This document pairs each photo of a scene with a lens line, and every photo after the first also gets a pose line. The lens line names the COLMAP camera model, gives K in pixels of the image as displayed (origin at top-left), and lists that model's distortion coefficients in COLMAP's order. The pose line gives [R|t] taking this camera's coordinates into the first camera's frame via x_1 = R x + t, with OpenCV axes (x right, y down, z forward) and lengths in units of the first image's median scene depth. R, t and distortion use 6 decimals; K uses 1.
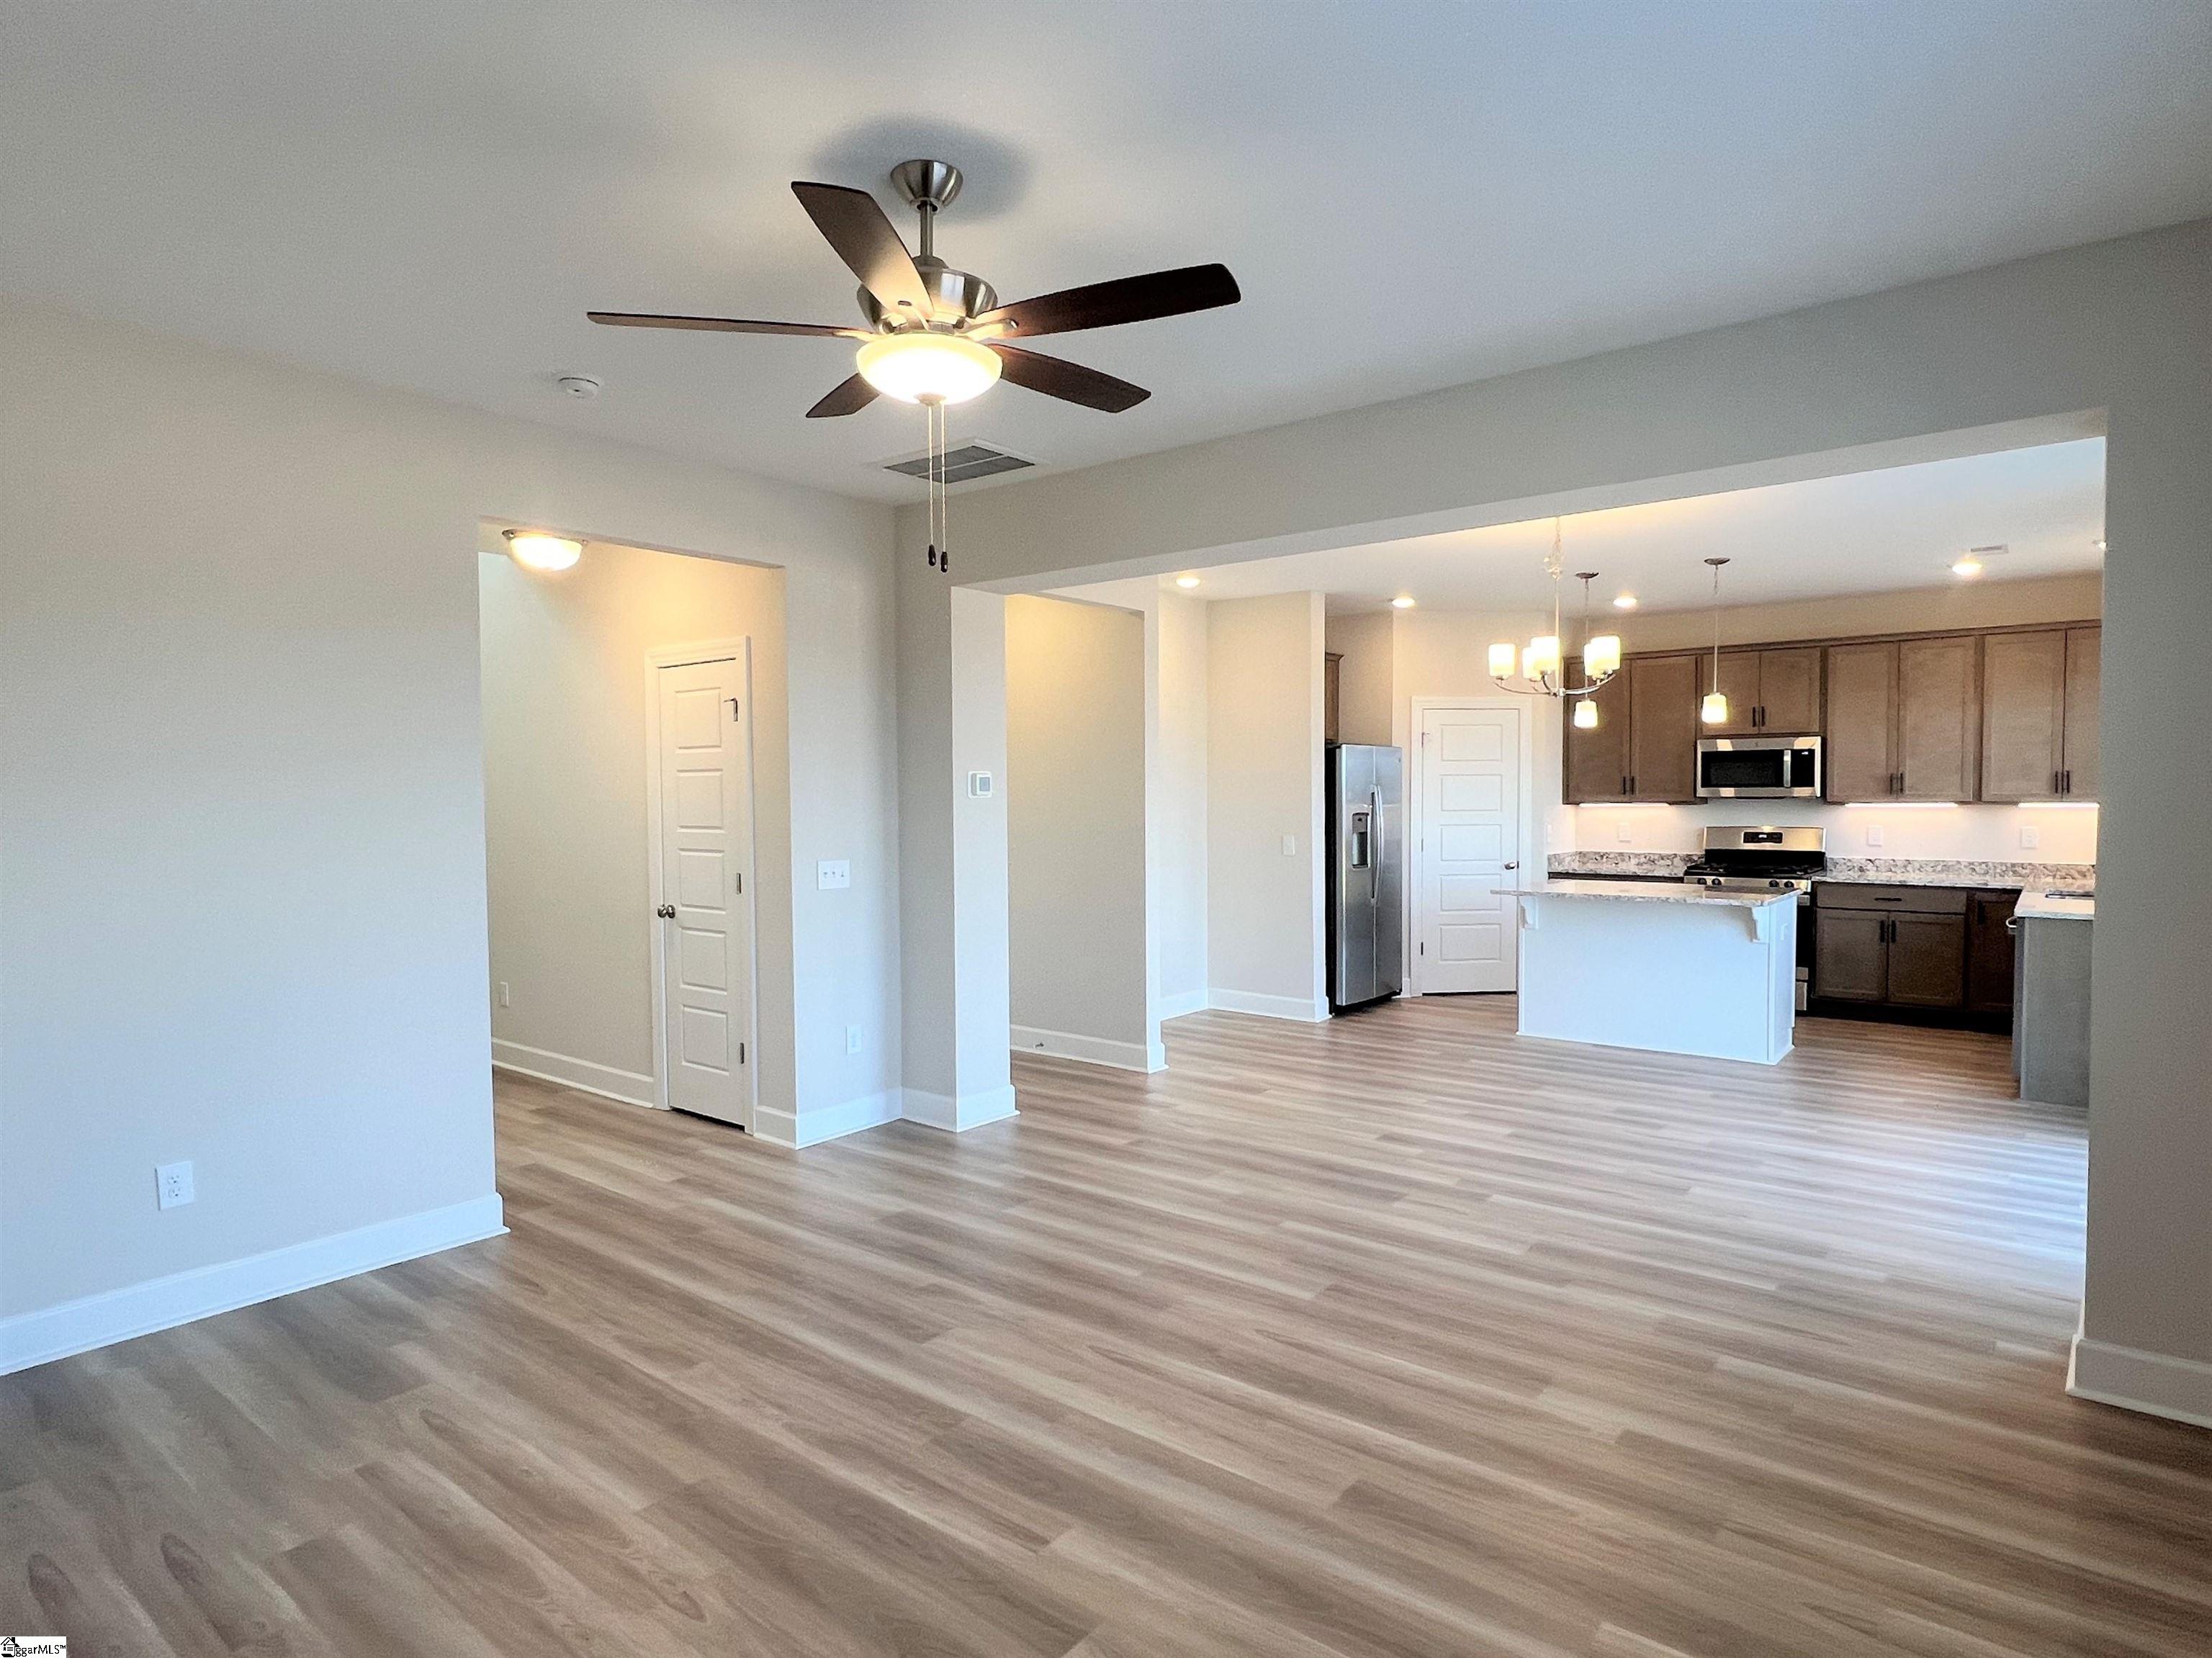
lens RADIAL K [[1220.9, 0, 1117.5], [0, 1220.9, 836.0], [0, 0, 1]] dist [-0.000284, 0.000106]
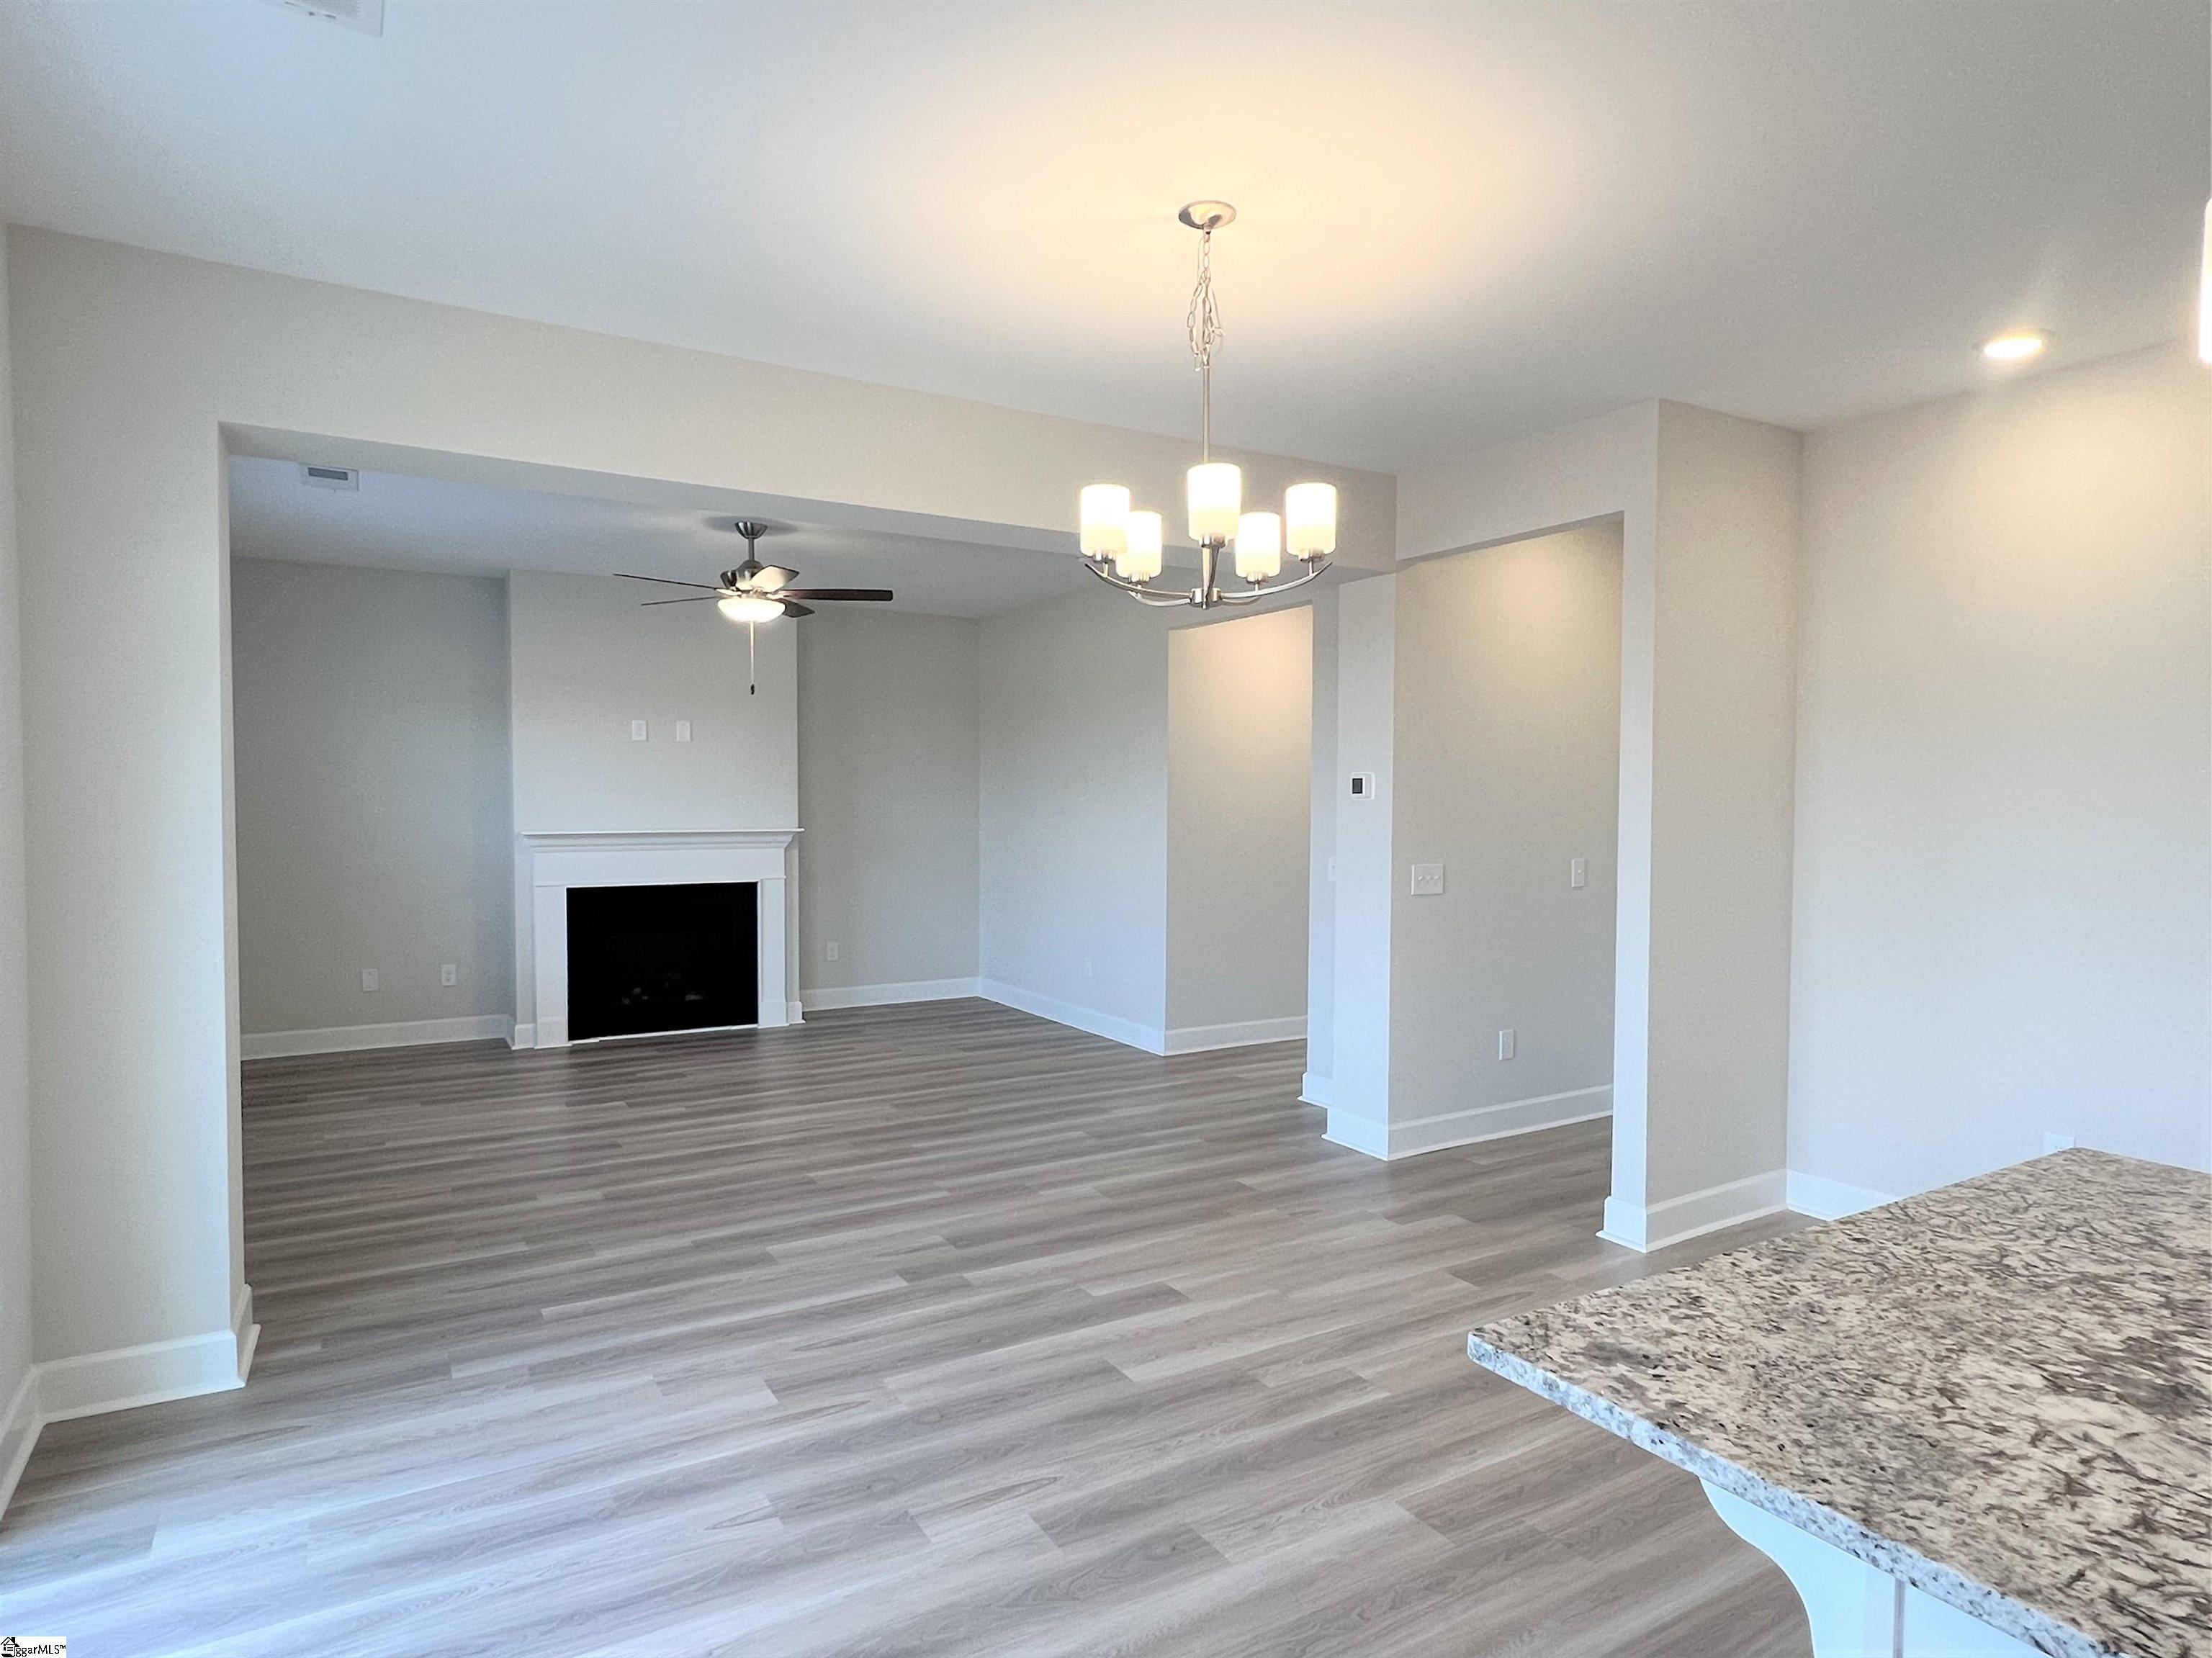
lens RADIAL K [[1270.0, 0, 1114.9], [0, 1270.0, 831.7], [0, 0, 1]] dist [-0.000164, 0.000596]
pose [[-0.349895, 0.032986, -0.936208, 0.615635], [-0.035749, 0.998182, 0.048530, -0.034077], [0.936106, 0.050449, -0.348080, 0.825770]]
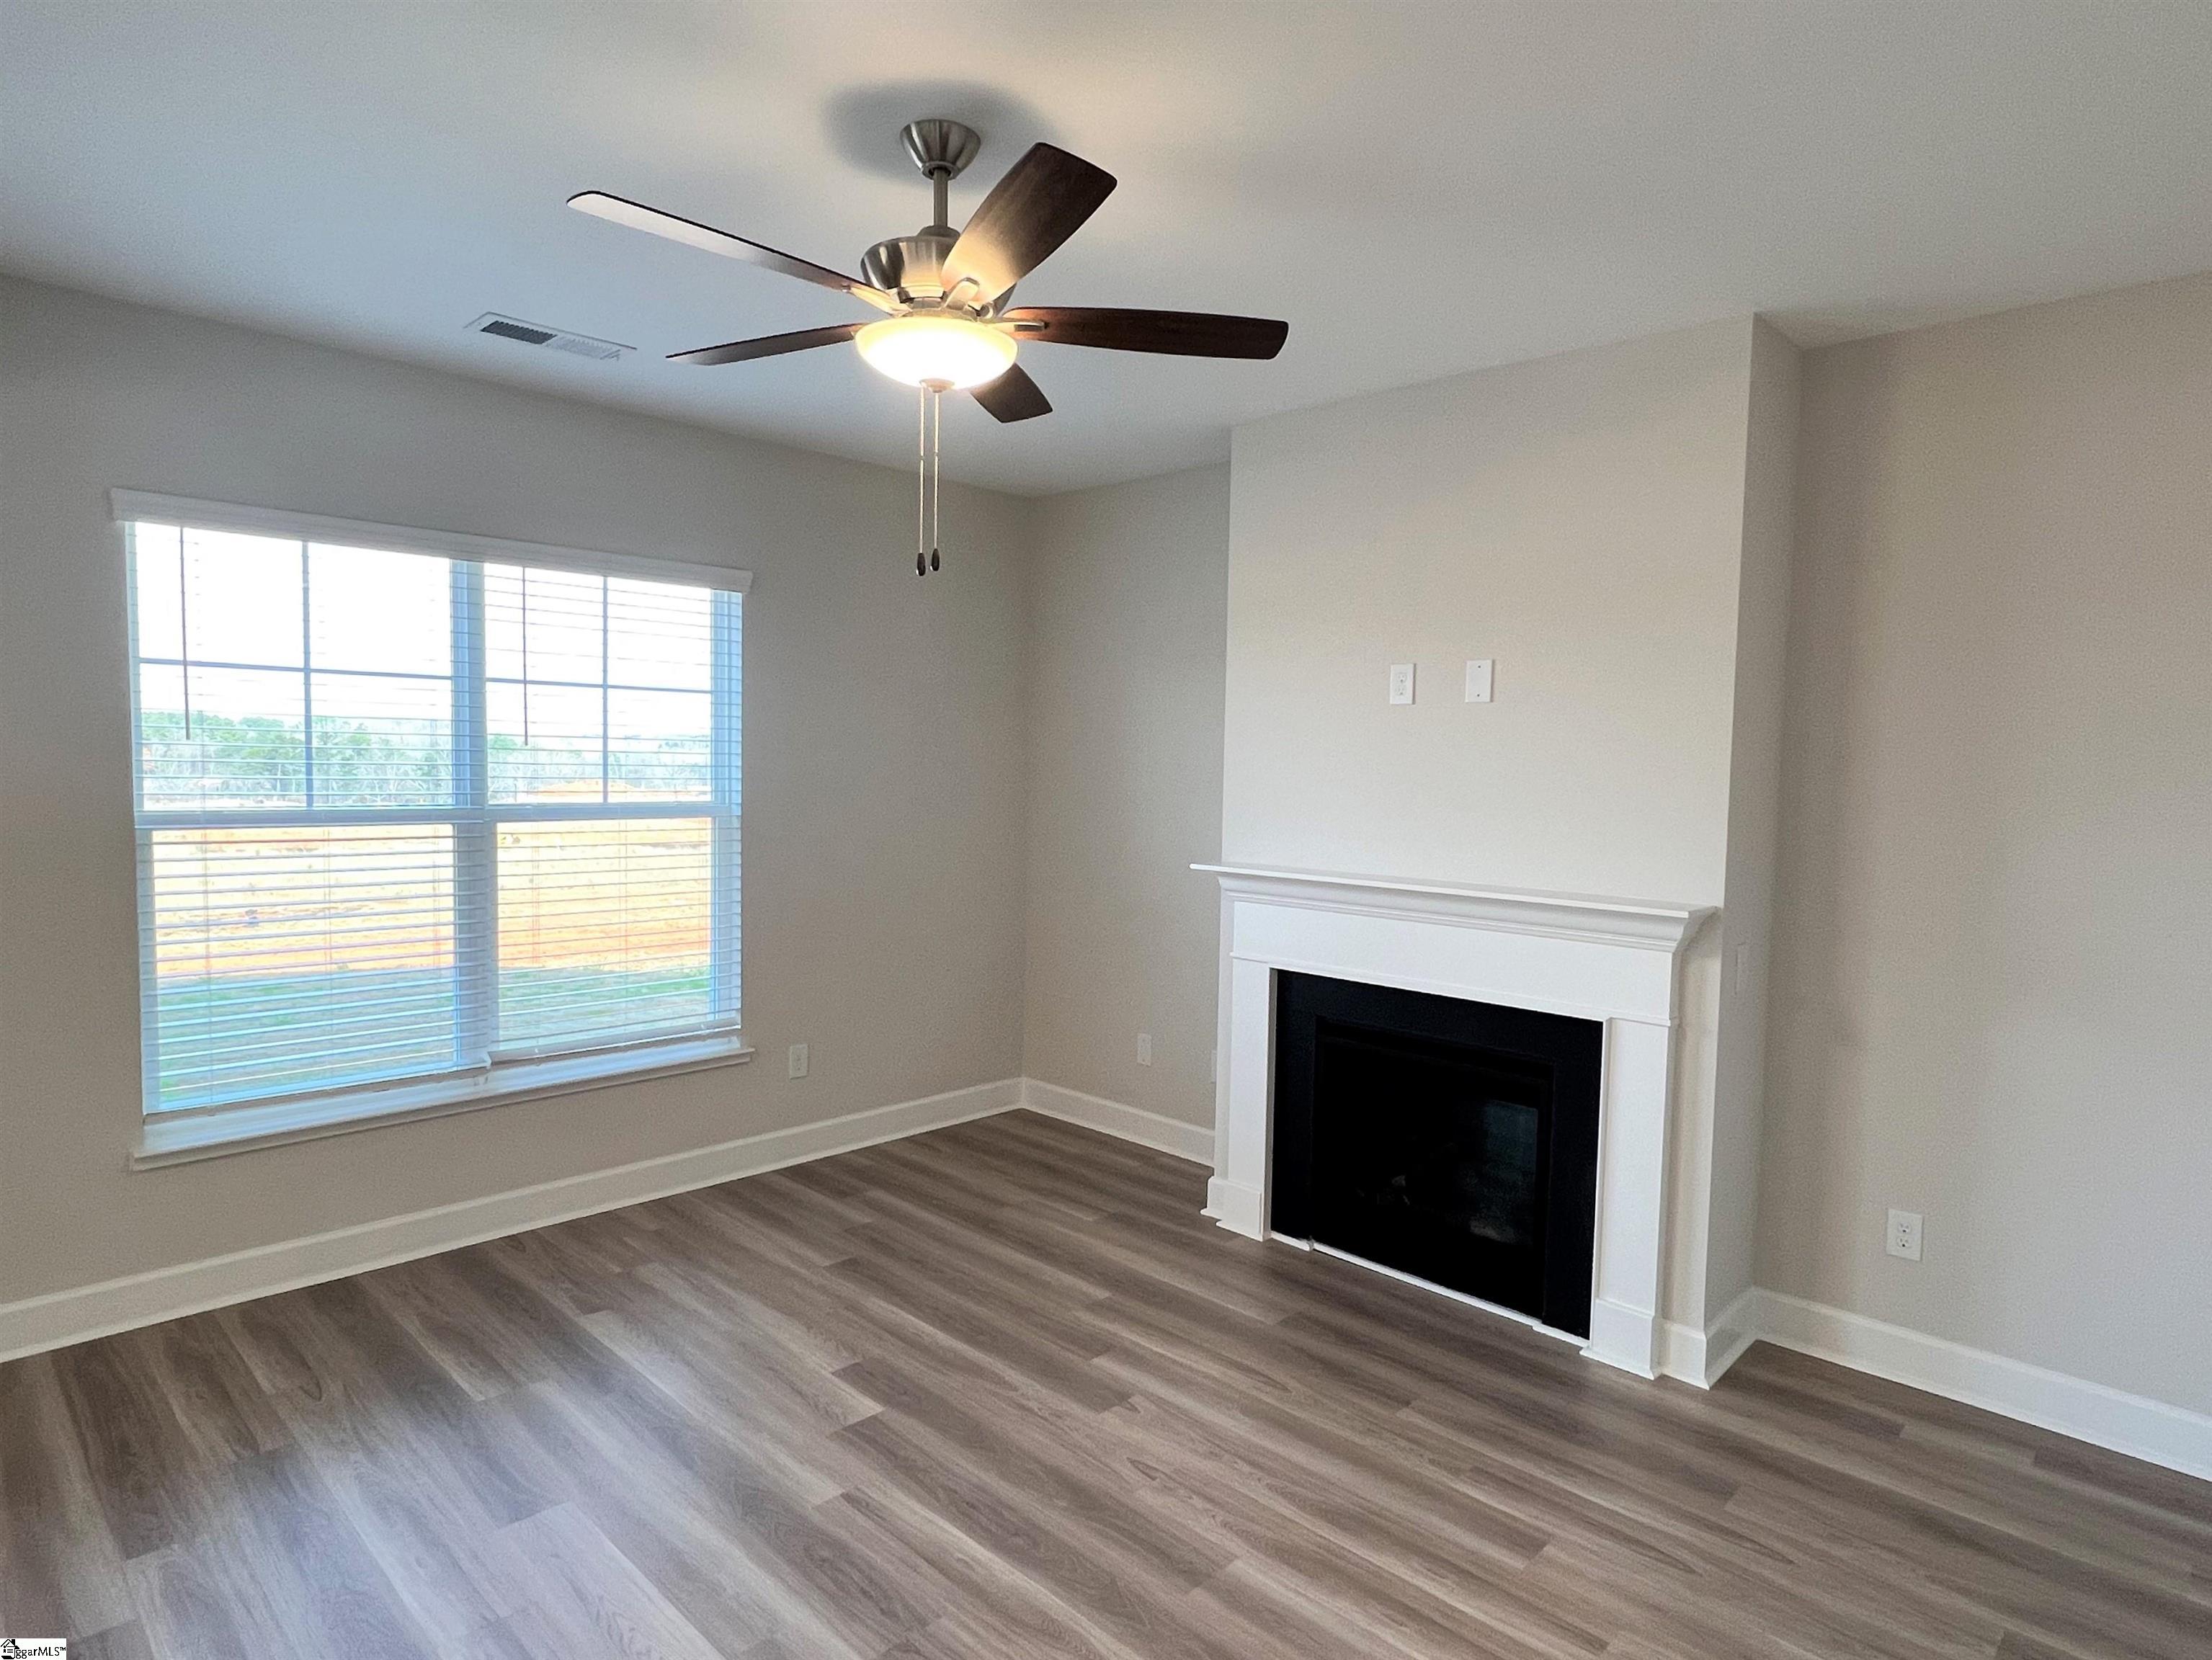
lens RADIAL K [[1190.2, 0, 1103.8], [0, 1190.2, 846.2], [0, 0, 1]] dist [-0.004273, -0.000678]
pose [[-0.994790, -0.019630, 0.100042, -0.121419], [-0.009619, 0.994983, 0.099580, -0.034133], [-0.101495, 0.098099, -0.989988, 0.619553]]
